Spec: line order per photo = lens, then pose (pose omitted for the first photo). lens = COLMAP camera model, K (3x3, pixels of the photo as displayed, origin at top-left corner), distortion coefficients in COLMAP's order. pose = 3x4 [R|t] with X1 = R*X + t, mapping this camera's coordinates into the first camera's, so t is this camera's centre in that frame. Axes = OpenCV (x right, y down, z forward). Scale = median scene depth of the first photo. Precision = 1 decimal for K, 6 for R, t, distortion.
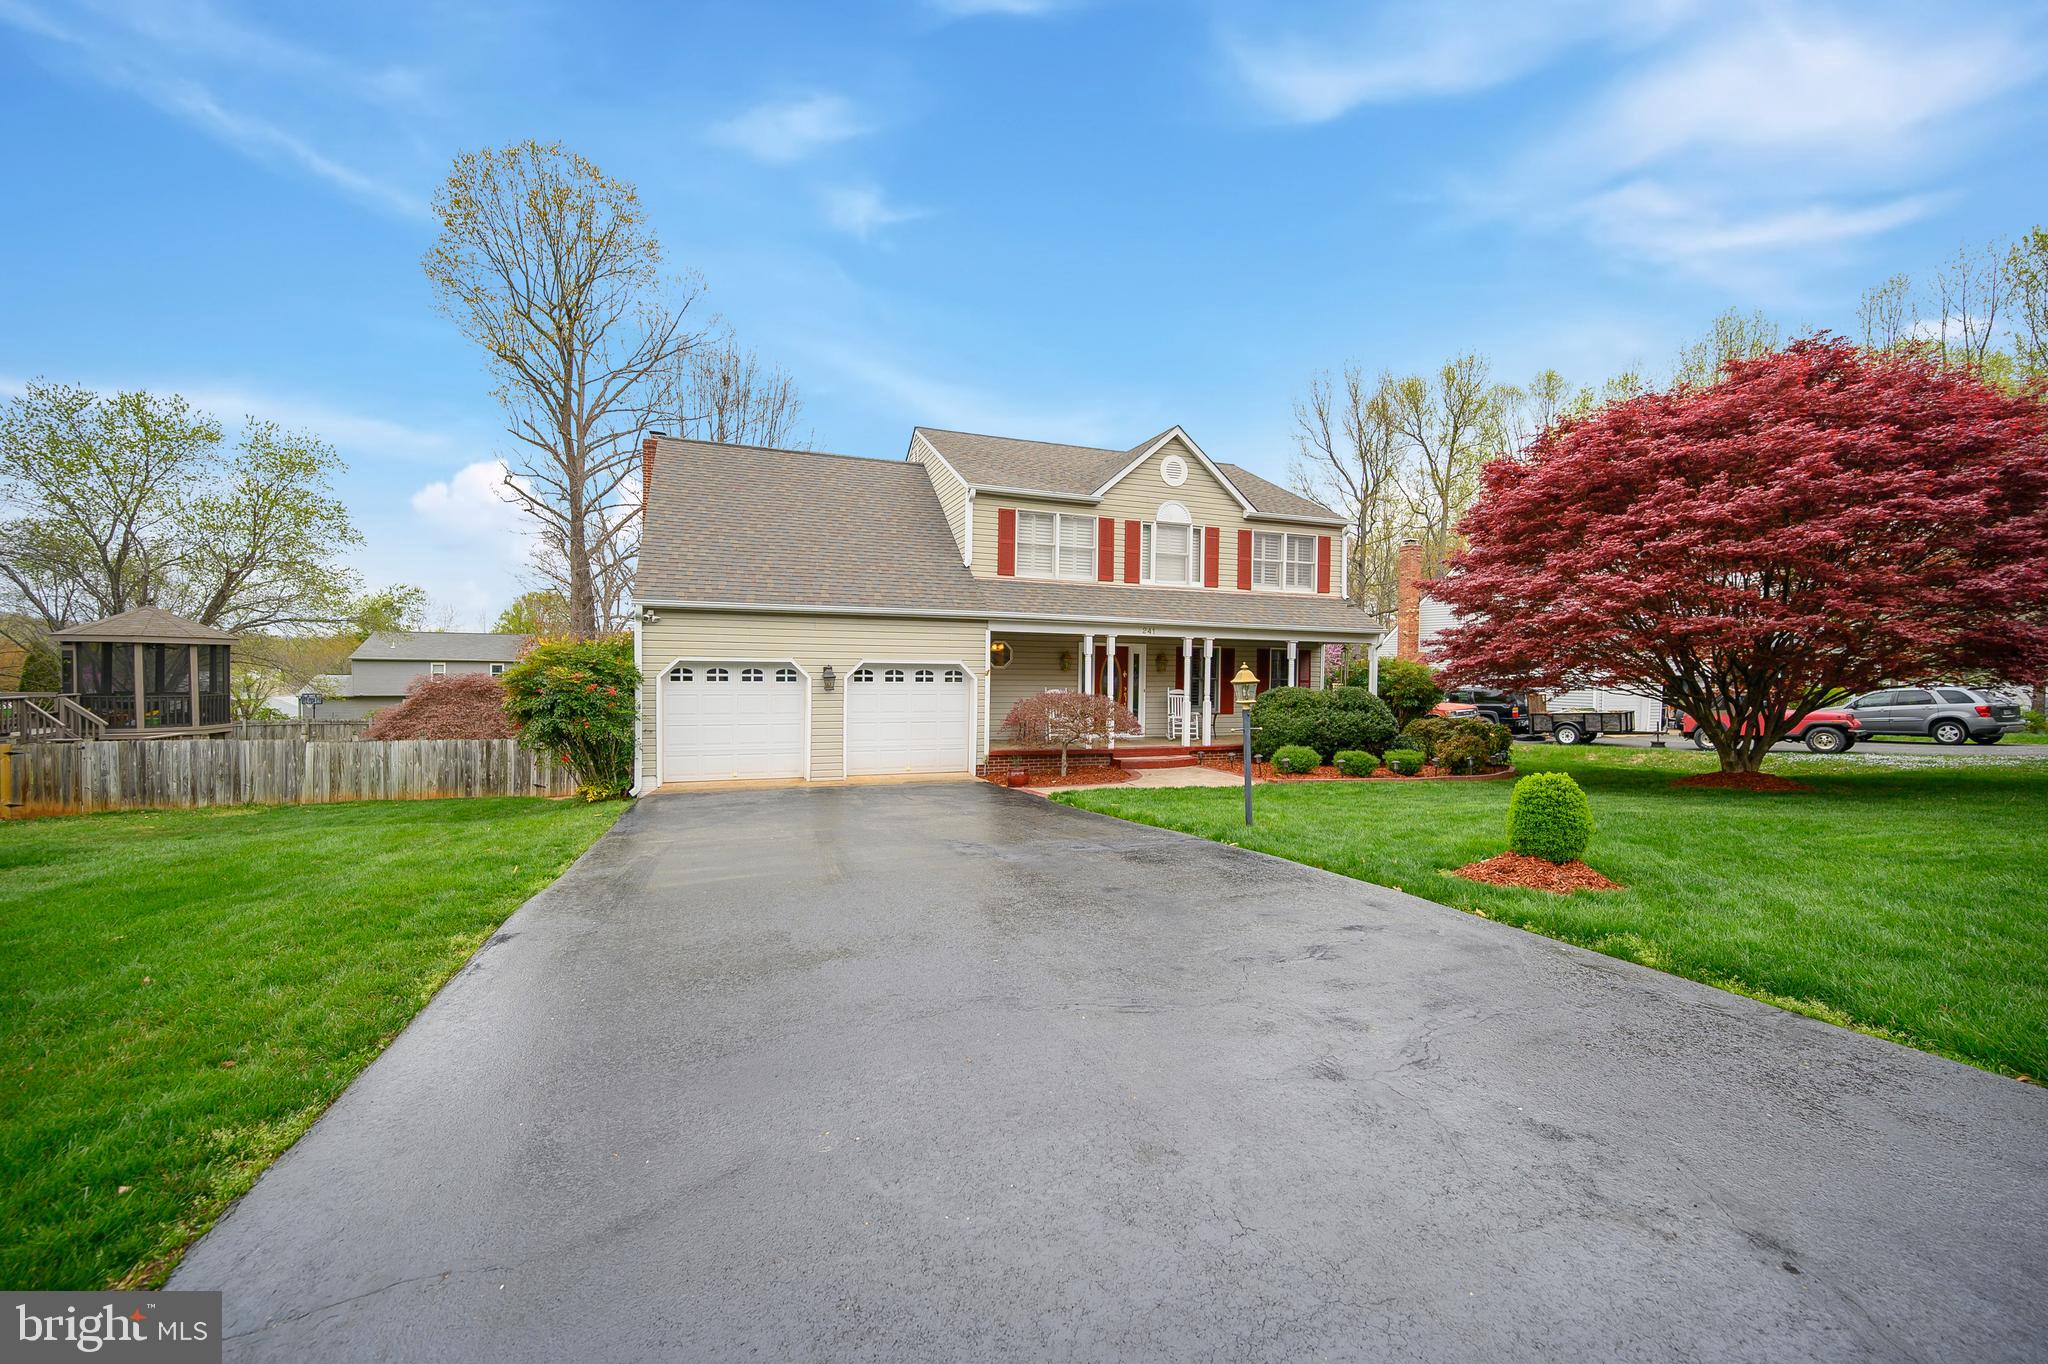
lens RADIAL K [[811.4, 0, 1041.6], [0, 811.4, 684.4], [0, 0, 1]] dist [0.002674, -0.000315]
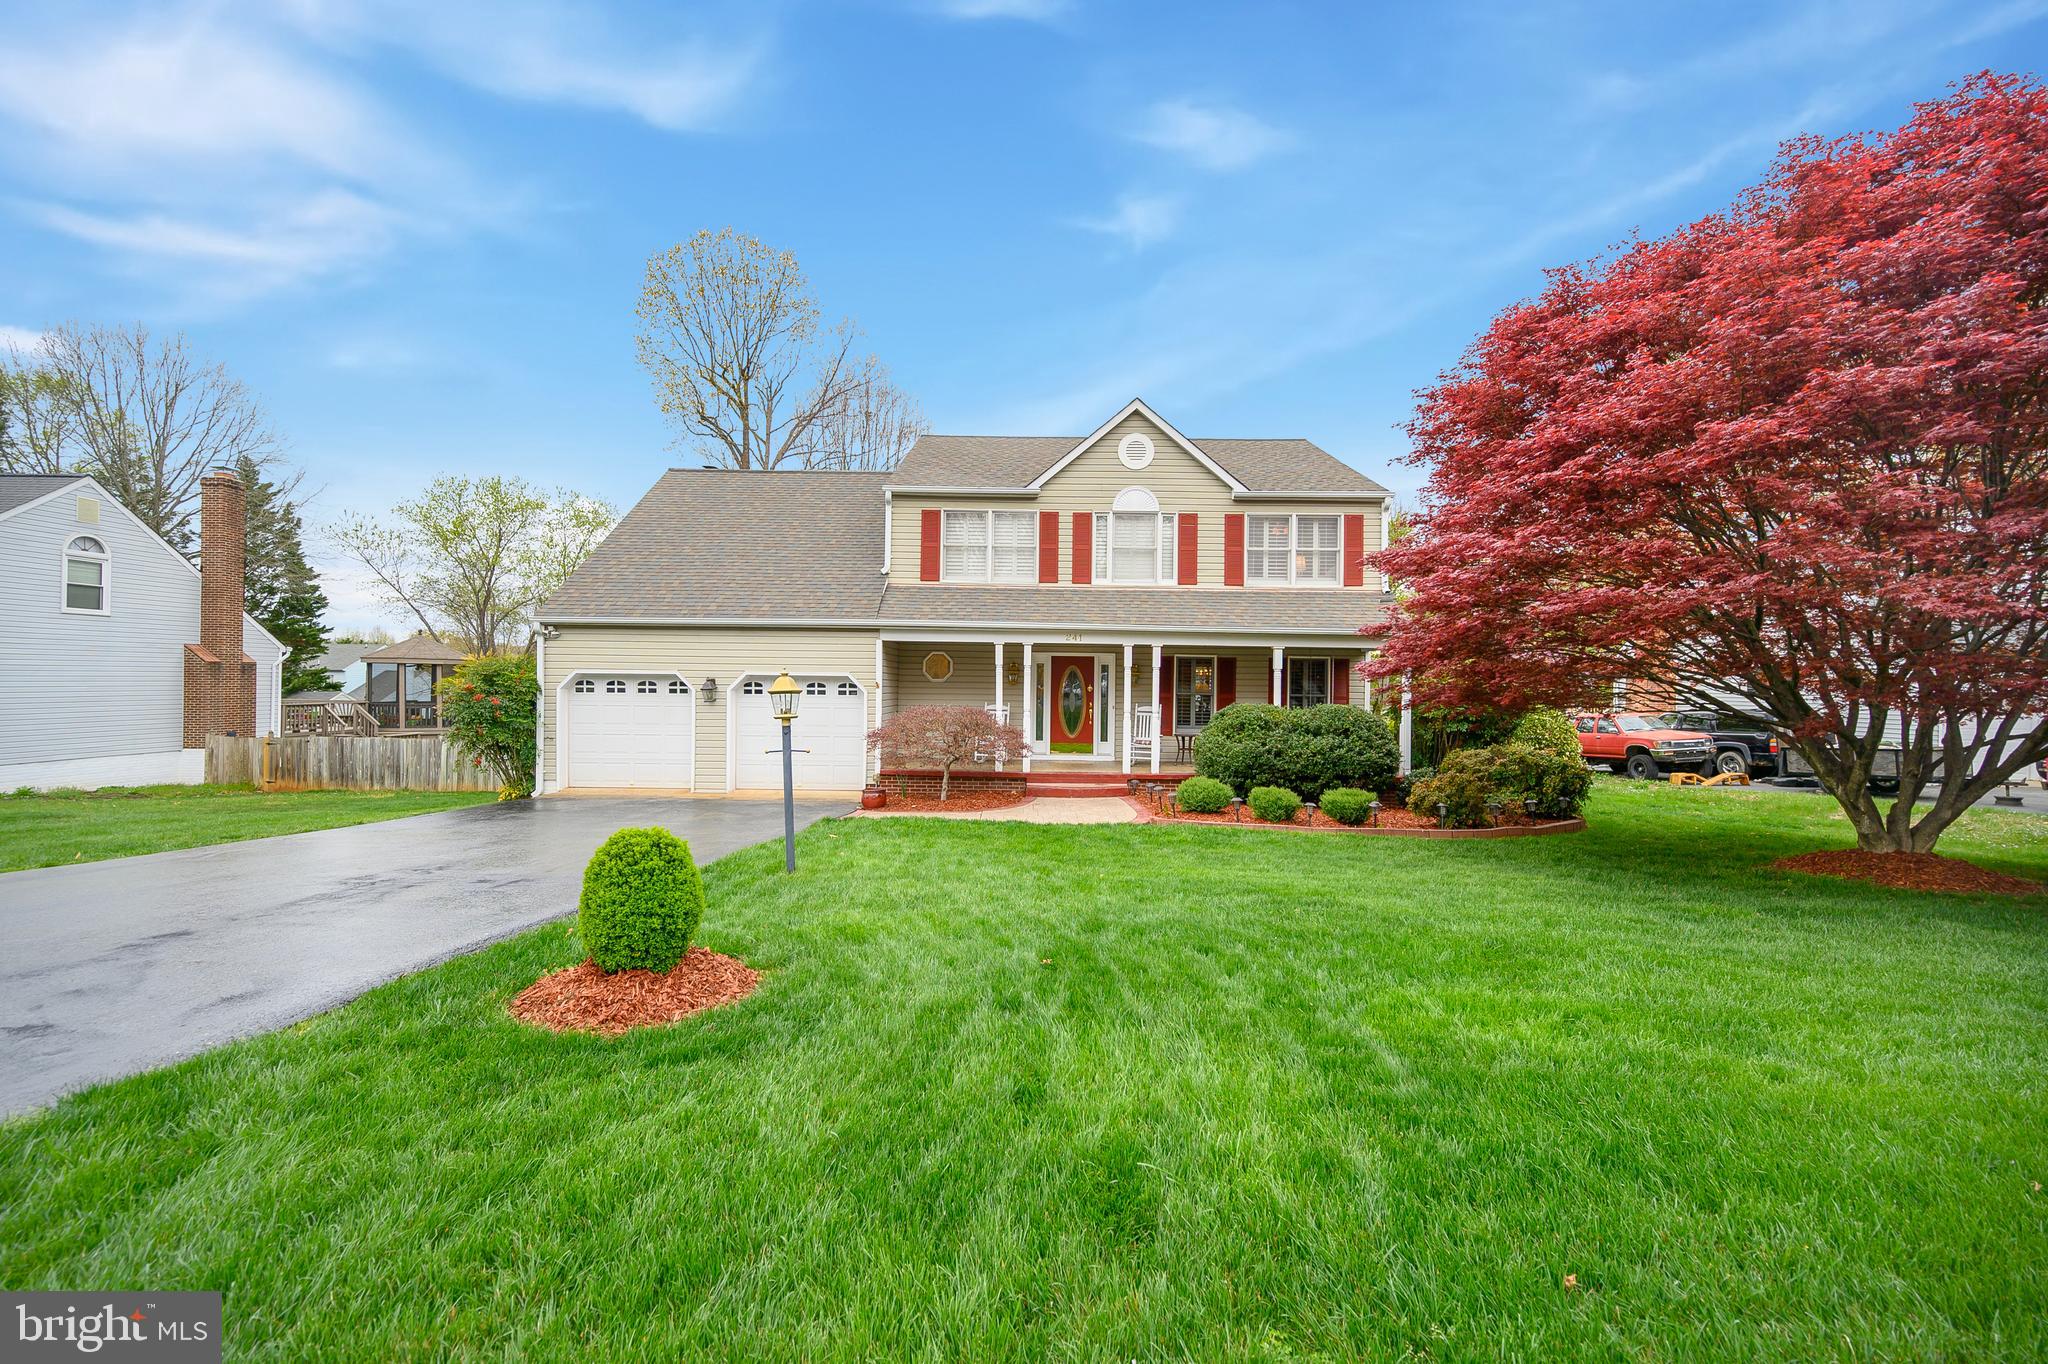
lens RADIAL K [[811.4, 0, 1025.4], [0, 811.4, 682.7], [0, 0, 1]] dist [0.002674, -0.000315]
pose [[0.932024, -0.000633, -0.362396, 0.430236], [-0.008181, 0.999707, -0.022785, 0.002628], [0.362304, 0.024201, 0.931746, 0.193015]]
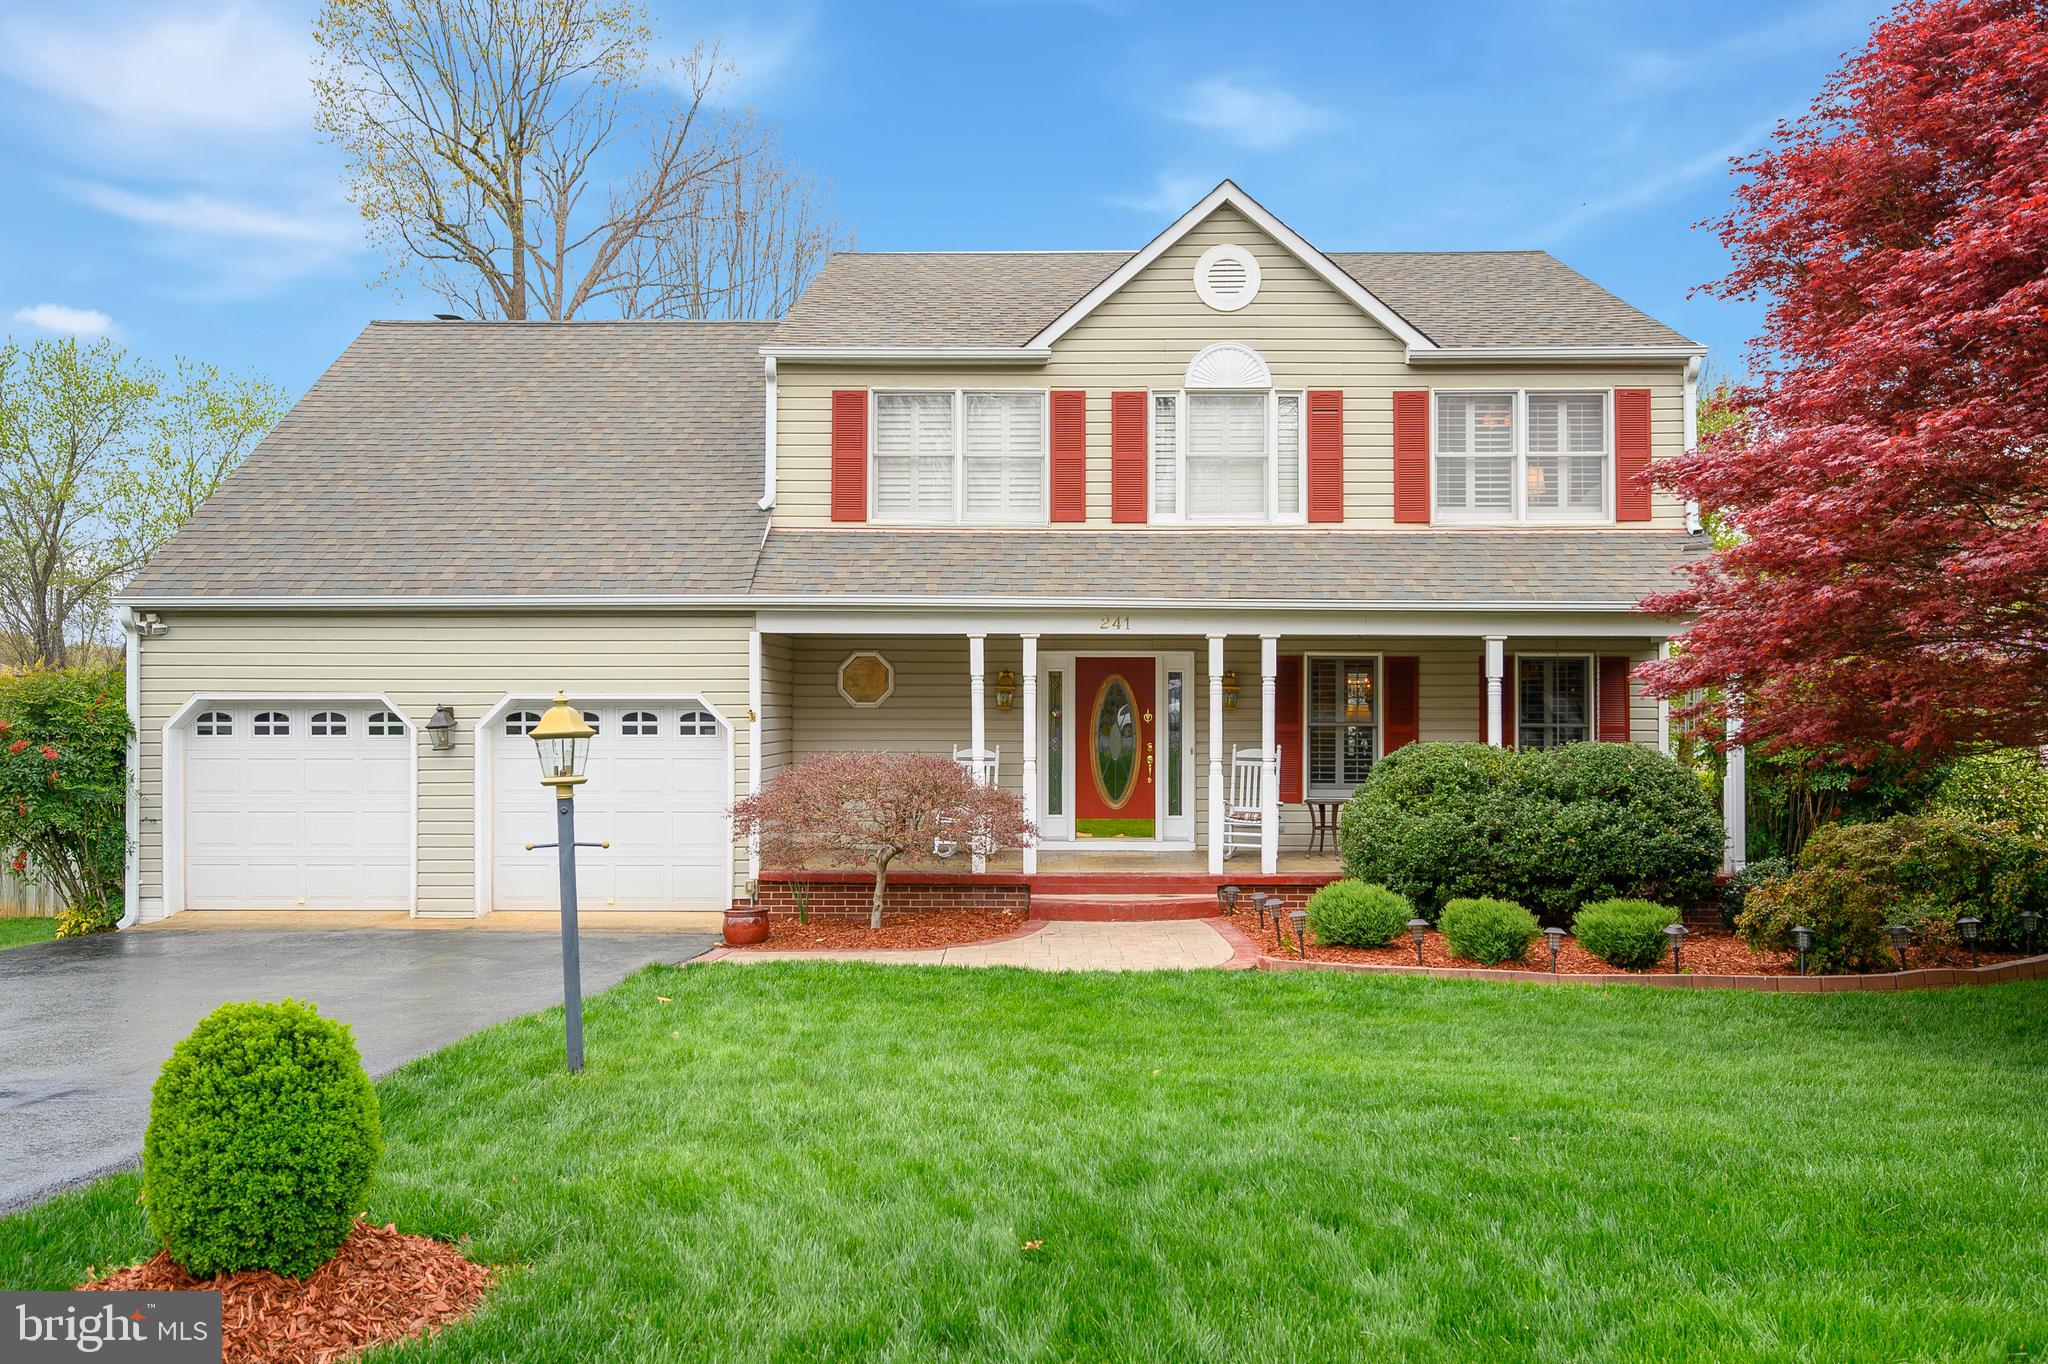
lens RADIAL K [[1497.3, 0, 1026.2], [0, 1497.3, 685.1], [0, 0, 1]] dist [-0.002458, 0.002069]
pose [[0.928715, -0.015799, -0.370459, 0.436283], [0.002813, 0.999363, -0.035568, 0.000187], [0.370785, 0.031990, 0.928168, 0.200233]]
